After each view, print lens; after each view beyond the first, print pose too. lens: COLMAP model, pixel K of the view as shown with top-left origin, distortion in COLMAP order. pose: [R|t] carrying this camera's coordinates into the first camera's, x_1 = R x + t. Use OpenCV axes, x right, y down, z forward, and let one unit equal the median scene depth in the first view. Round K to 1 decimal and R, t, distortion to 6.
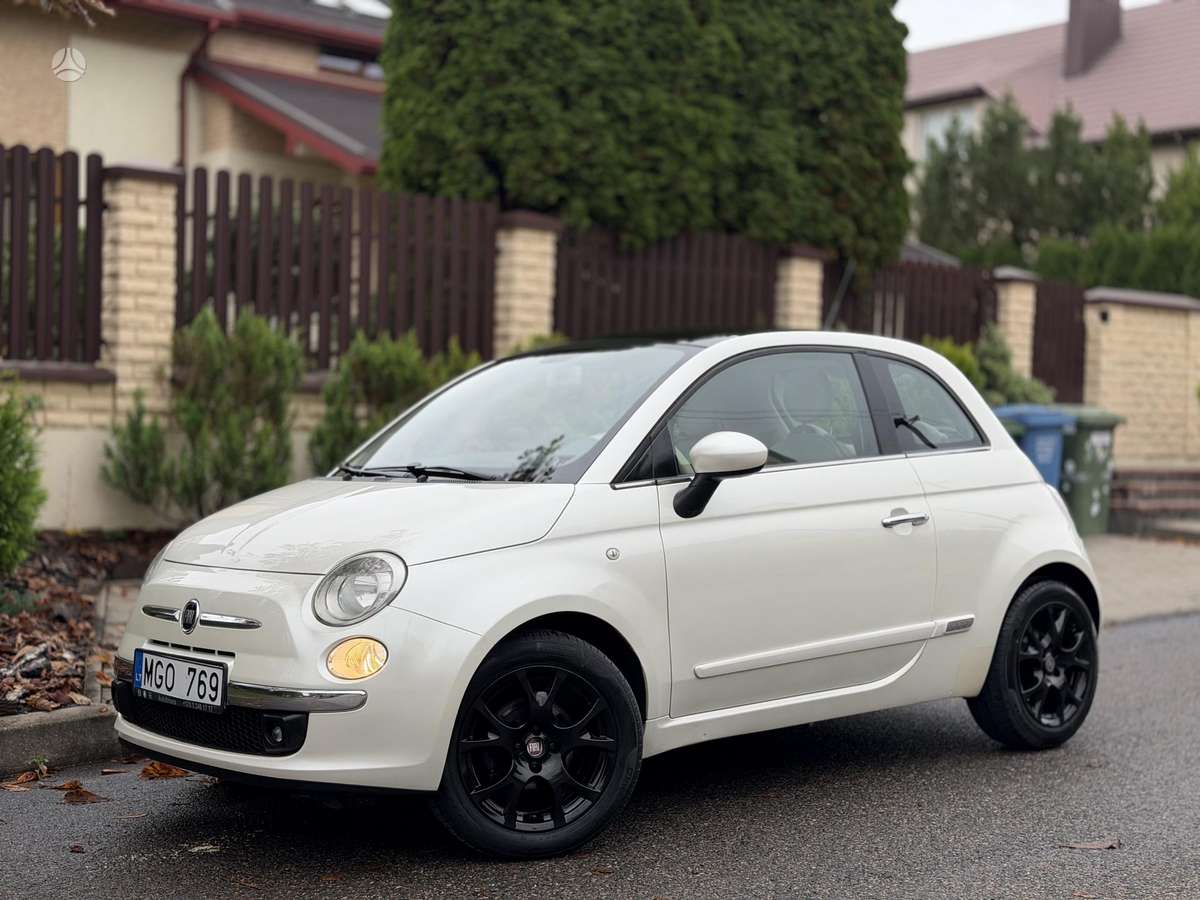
lens RADIAL K [[1658.9, 0, 605.2], [0, 1658.9, 451.4], [0, 0, 1]] dist [0.172671, -0.351416]
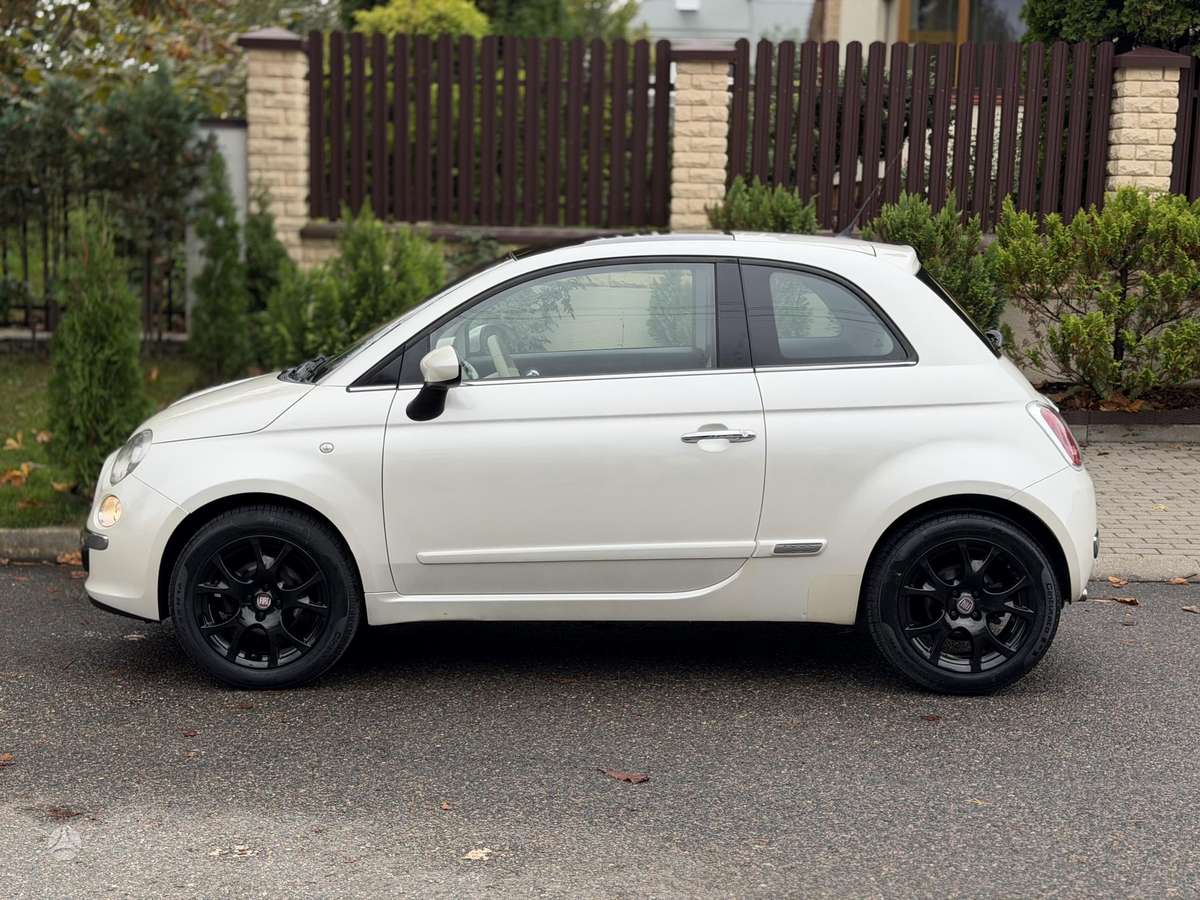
lens RADIAL K [[1663.5, 0, 596.3], [0, 1663.5, 450.0], [0, 0, 1]] dist [0.192079, -0.419616]
pose [[0.743579, 0.091352, -0.662378, 0.426703], [-0.017418, 0.992933, 0.117388, -0.035814], [0.668421, -0.075751, 0.739916, 0.121394]]
